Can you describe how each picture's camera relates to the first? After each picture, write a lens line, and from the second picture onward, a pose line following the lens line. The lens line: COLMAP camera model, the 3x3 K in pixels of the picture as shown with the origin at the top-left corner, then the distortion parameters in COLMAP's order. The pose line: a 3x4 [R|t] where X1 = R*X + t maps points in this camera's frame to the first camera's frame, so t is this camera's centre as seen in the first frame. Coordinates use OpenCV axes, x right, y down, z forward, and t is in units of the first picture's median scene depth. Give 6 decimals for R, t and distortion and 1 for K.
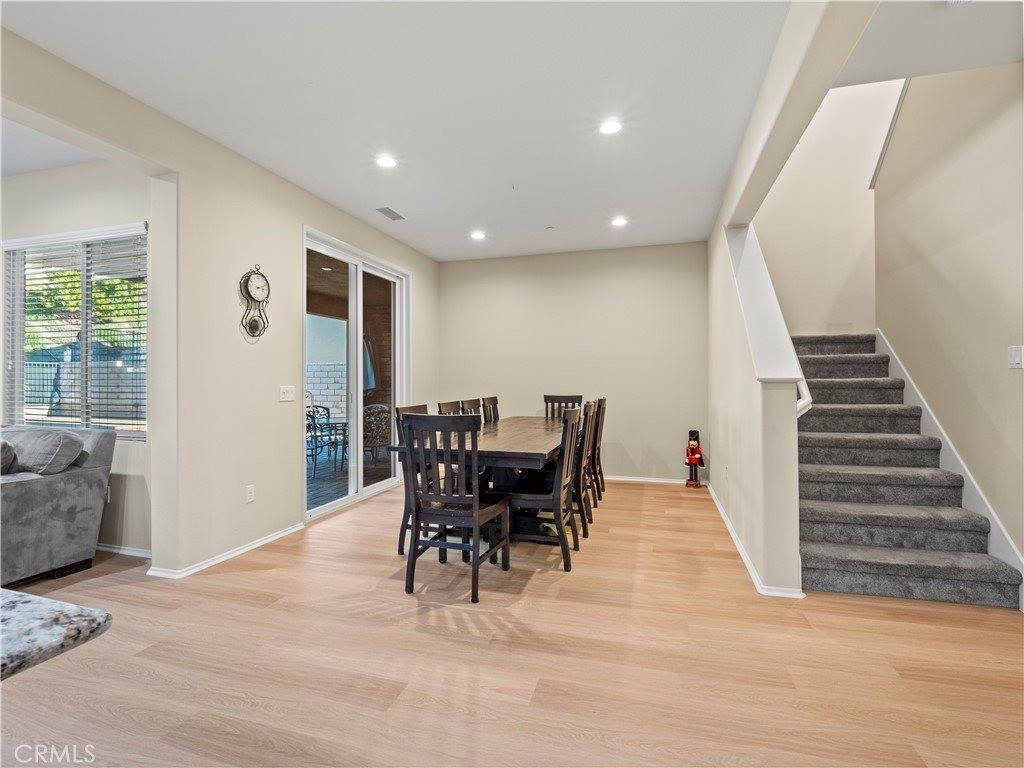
lens RADIAL K [[495.1, 0, 507.5], [0, 495.1, 386.9], [0, 0, 1]] dist [-0.020605, 0.000606]
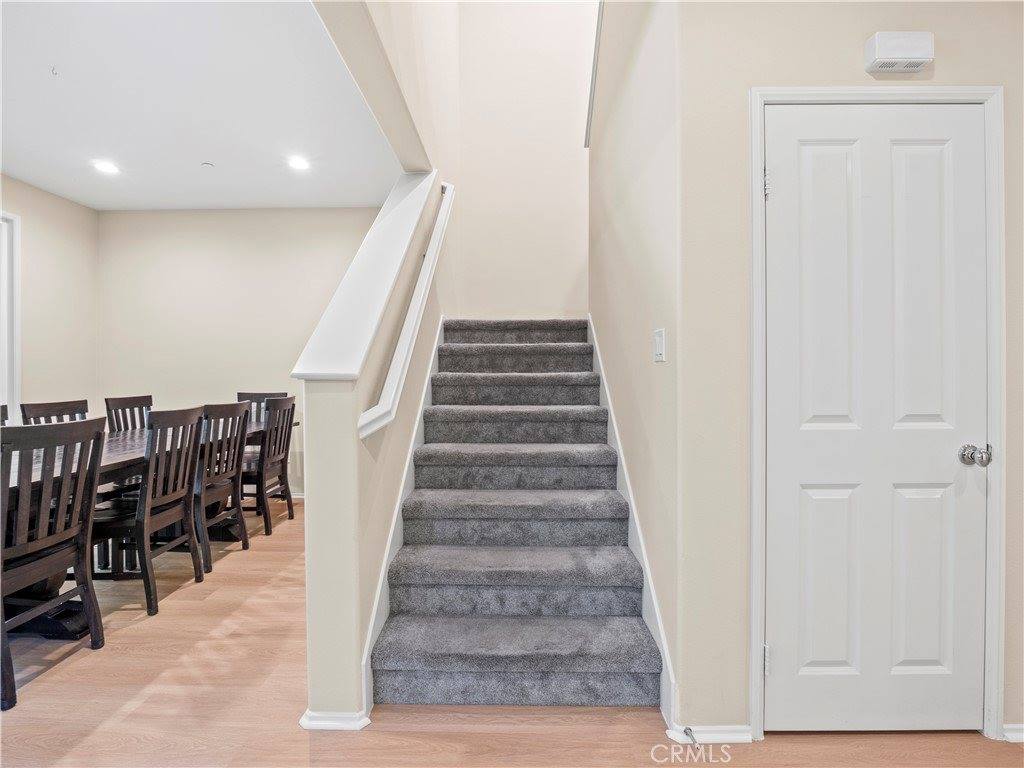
lens RADIAL K [[495.1, 0, 508.3], [0, 495.1, 375.8], [0, 0, 1]] dist [-0.020605, 0.000606]
pose [[0.961224, 0.005122, 0.275721, 0.522054], [-0.002128, 0.999936, -0.011155, -0.003898], [-0.275760, 0.010136, 0.961173, 0.304418]]
